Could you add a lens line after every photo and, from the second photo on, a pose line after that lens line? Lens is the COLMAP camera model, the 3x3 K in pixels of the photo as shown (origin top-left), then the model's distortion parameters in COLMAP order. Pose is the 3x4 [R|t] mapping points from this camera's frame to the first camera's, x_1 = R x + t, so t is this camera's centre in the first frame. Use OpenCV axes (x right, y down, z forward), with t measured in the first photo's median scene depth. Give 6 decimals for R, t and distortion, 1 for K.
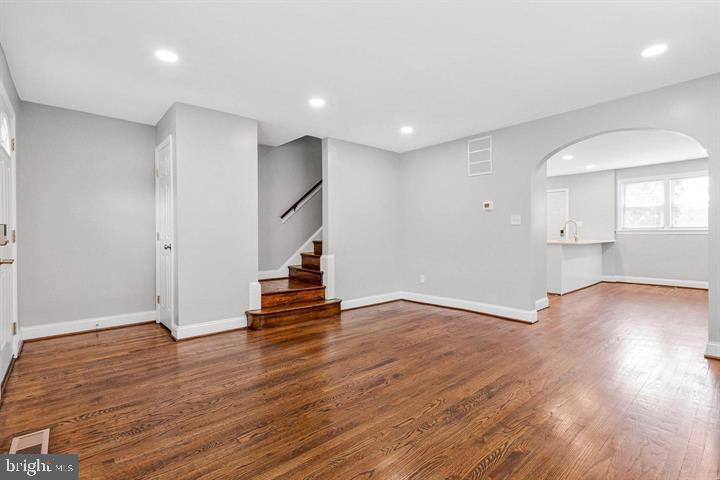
lens RADIAL K [[336.3, 0, 365.8], [0, 336.3, 237.1], [0, 0, 1]] dist [0.002816, 0.001809]
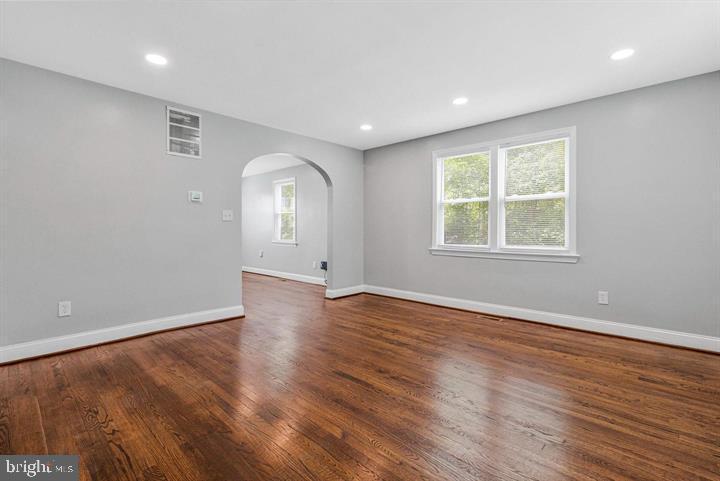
lens RADIAL K [[336.3, 0, 356.3], [0, 336.3, 233.9], [0, 0, 1]] dist [0.002816, 0.001809]
pose [[-0.110068, -0.002453, 0.993921, -0.599354], [-0.012800, 0.999918, 0.001051, -0.003980], [-0.993842, -0.012607, -0.110090, 0.782266]]
